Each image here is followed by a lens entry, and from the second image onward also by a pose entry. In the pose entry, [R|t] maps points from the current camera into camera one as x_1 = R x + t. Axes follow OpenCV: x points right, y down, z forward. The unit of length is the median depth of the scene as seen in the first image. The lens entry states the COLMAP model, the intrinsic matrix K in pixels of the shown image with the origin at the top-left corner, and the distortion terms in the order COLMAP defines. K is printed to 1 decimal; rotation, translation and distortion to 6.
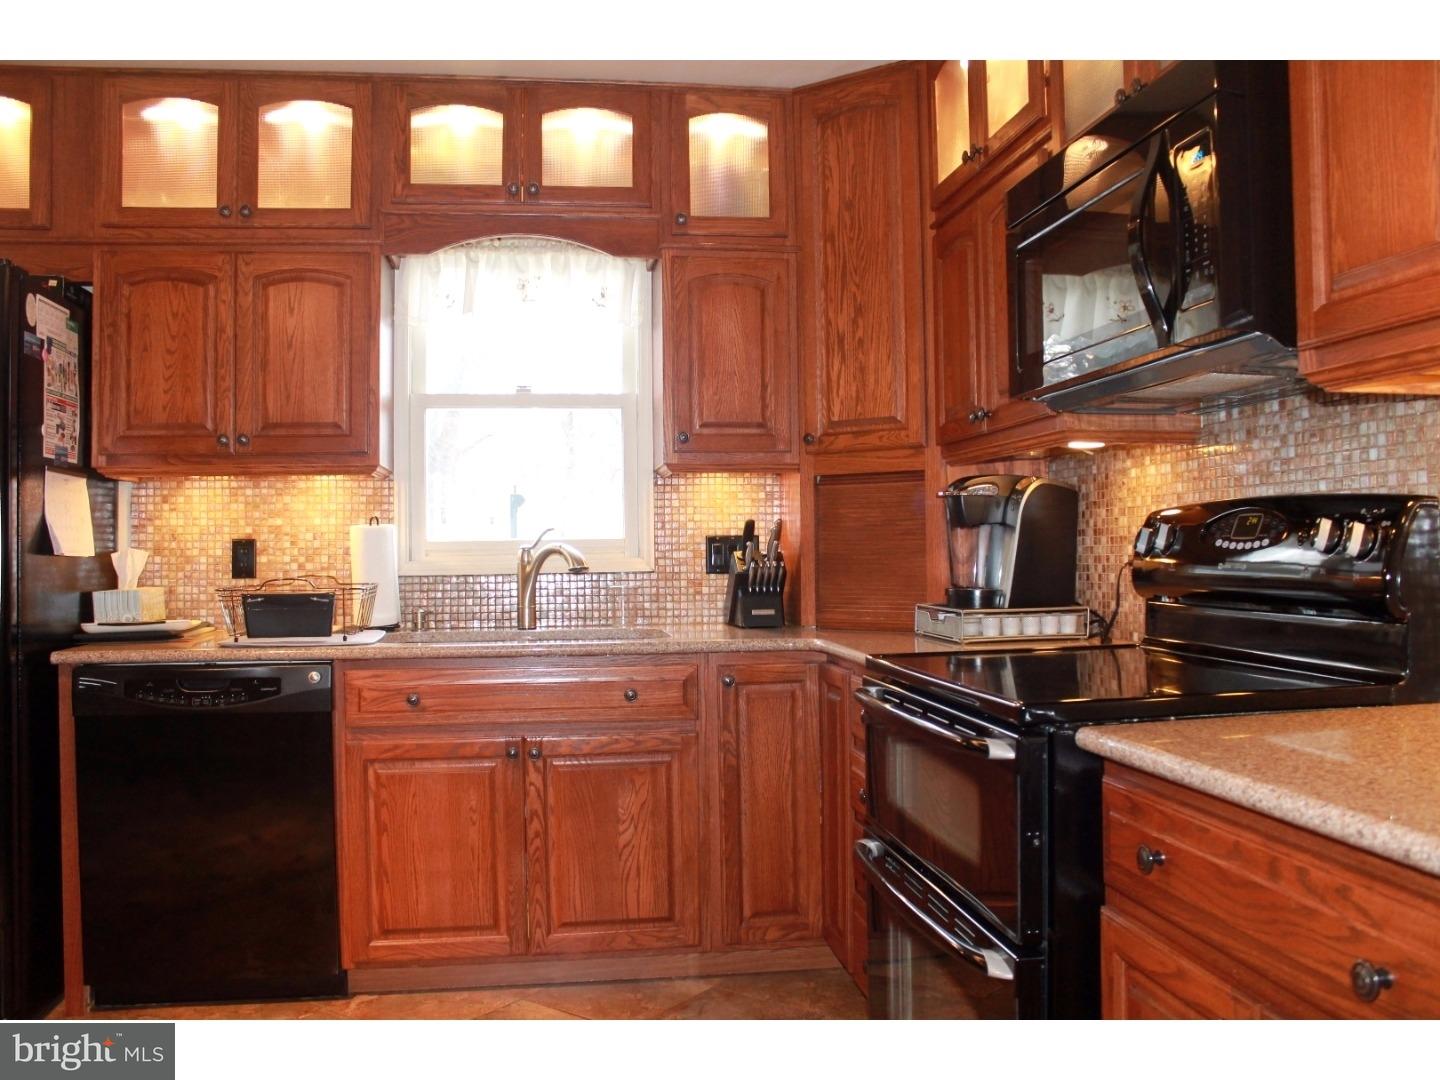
lens RADIAL K [[1209.0, 0, 726.7], [0, 1209.0, 533.6], [0, 0, 1]] dist [-0.107632, 0.071499]
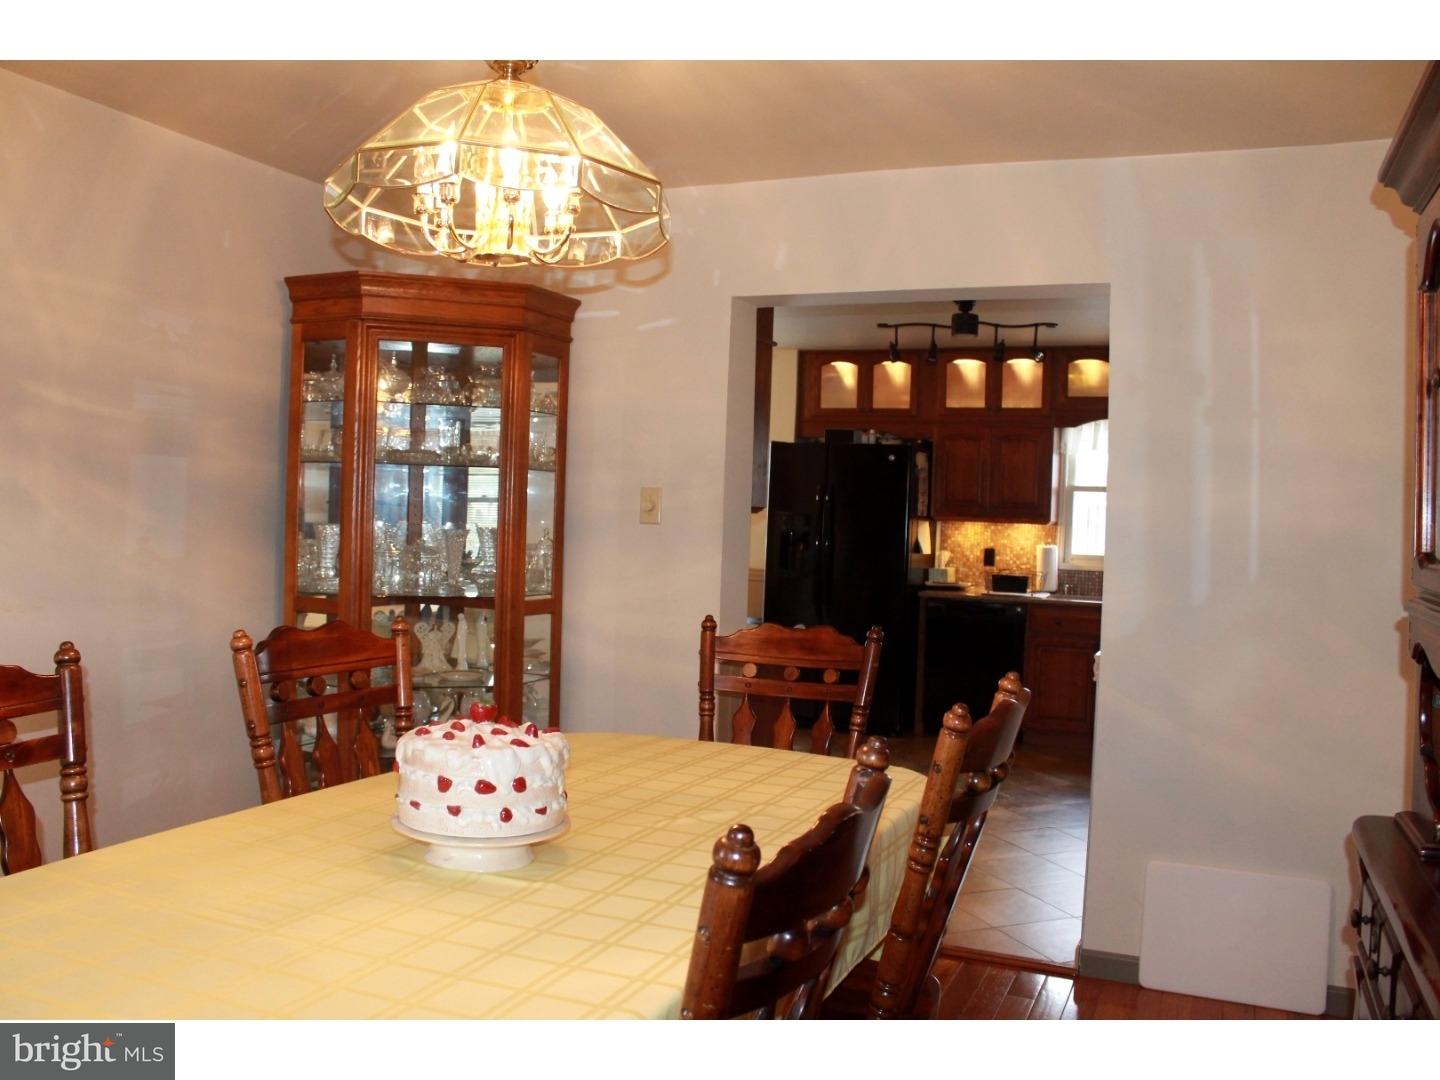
lens RADIAL K [[1209.0, 0, 722.1], [0, 1209.0, 531.6], [0, 0, 1]] dist [-0.107632, 0.071499]
pose [[0.844220, 0.050629, -0.533601, 0.410386], [-0.039852, 0.998702, 0.031709, -0.085808], [0.534513, -0.005504, 0.845142, -1.290442]]
